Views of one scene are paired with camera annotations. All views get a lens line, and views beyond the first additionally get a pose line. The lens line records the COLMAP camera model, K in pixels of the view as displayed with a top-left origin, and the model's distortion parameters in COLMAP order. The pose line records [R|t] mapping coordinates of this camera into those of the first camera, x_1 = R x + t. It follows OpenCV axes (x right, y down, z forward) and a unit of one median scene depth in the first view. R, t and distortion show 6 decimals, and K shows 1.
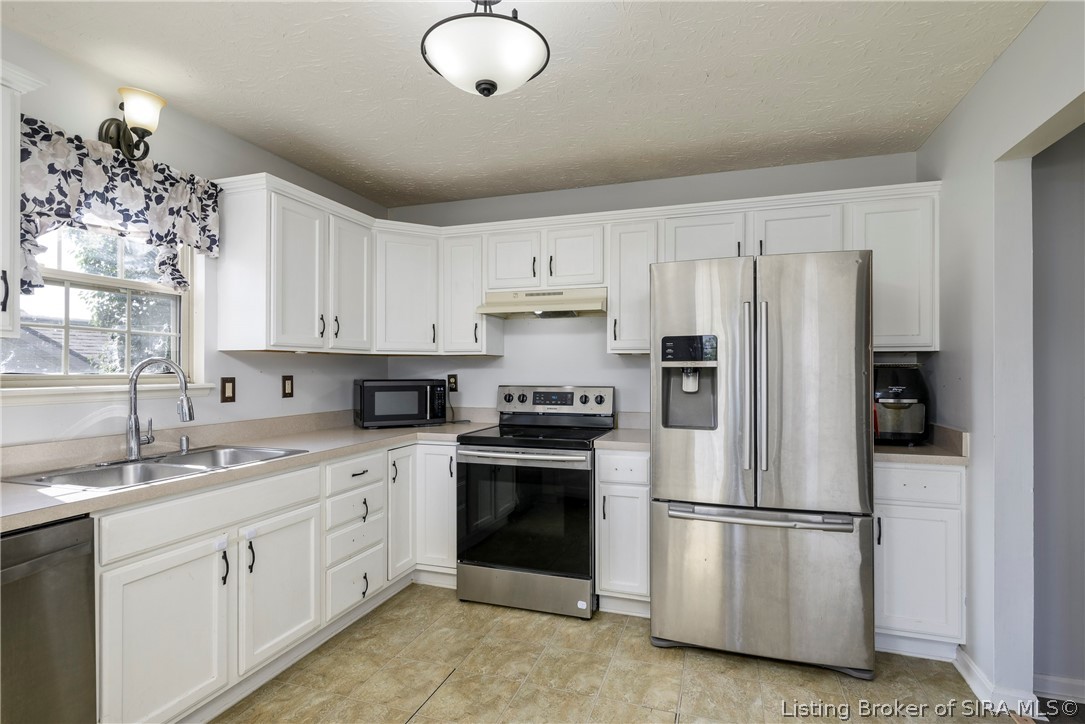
lens RADIAL K [[533.1, 0, 547.4], [0, 533.1, 366.7], [0, 0, 1]] dist [-0.002355, -0.000319]
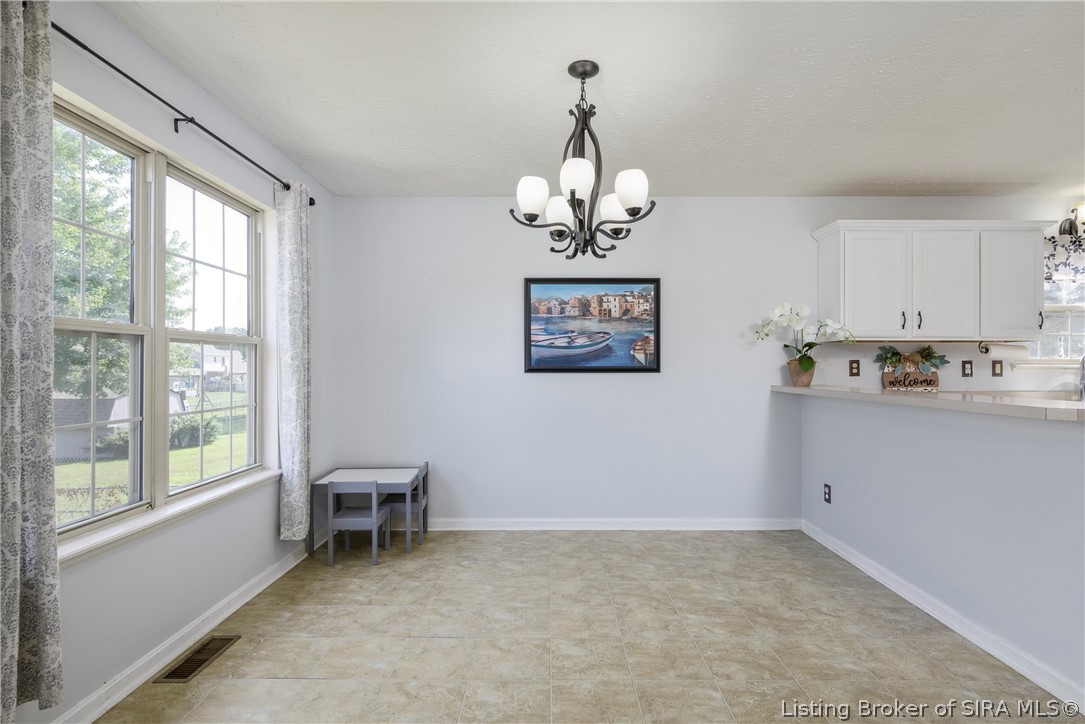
lens RADIAL K [[521.8, 0, 551.0], [0, 521.8, 368.5], [0, 0, 1]] dist [0.000060, -0.000456]
pose [[0.315467, 0.001098, -0.948936, 0.279942], [0.002696, 0.999994, 0.002053, 0.034279], [0.948933, -0.003206, 0.315463, -1.071295]]
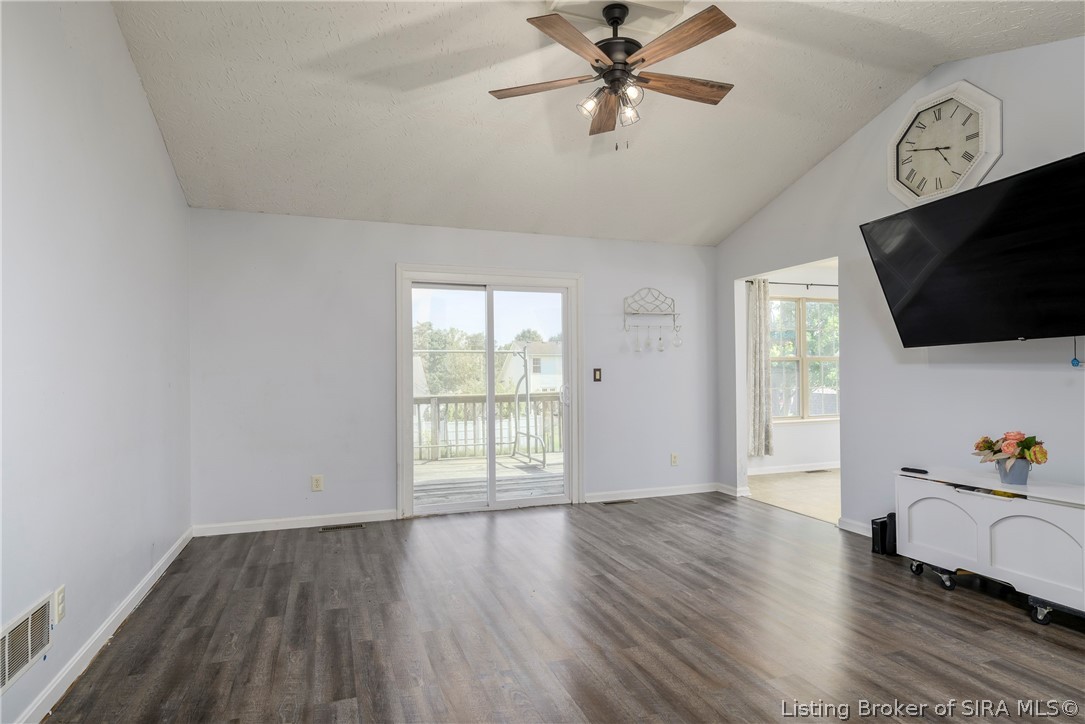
lens RADIAL K [[608.8, 0, 545.8], [0, 608.8, 366.6], [0, 0, 1]] dist [-0.003287, 0.001067]
pose [[-0.785245, 0.000517, -0.619185, 2.061554], [0.010405, 0.999869, -0.012360, 0.034590], [0.619098, -0.016149, -0.785148, 0.126240]]
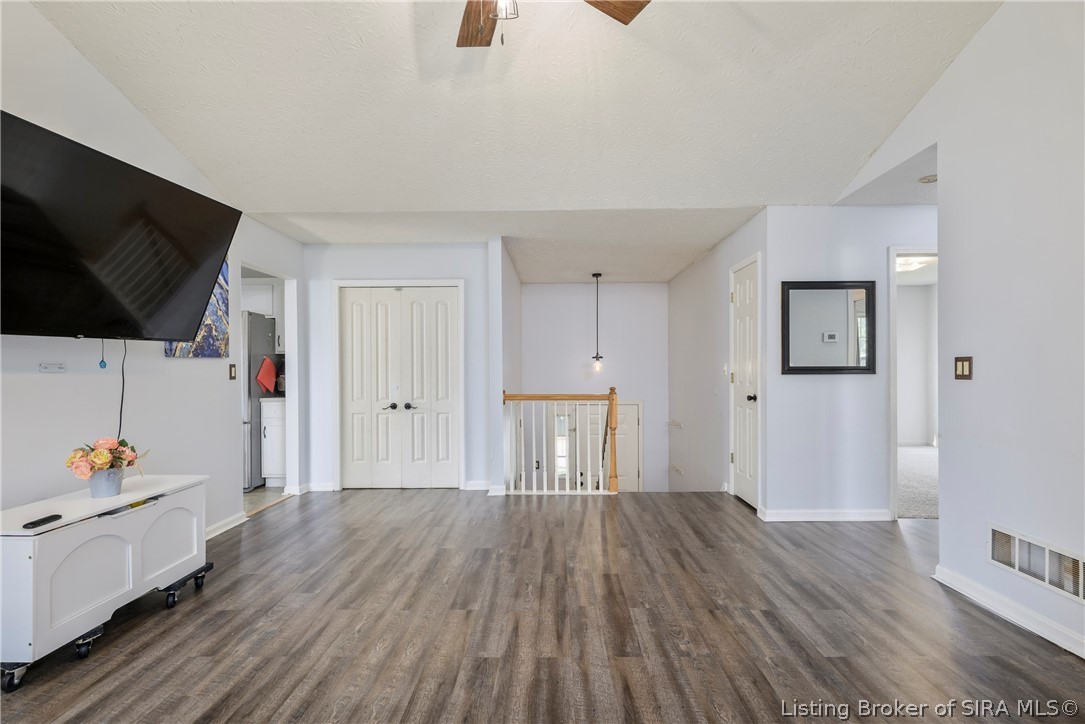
lens RADIAL K [[542.9, 0, 550.5], [0, 542.9, 364.4], [0, 0, 1]] dist [-0.000497, 0.000509]
pose [[0.952799, -0.002350, 0.303593, 1.001873], [0.003971, 0.999981, -0.004721, 0.031602], [-0.303576, 0.005704, 0.952790, -1.514156]]
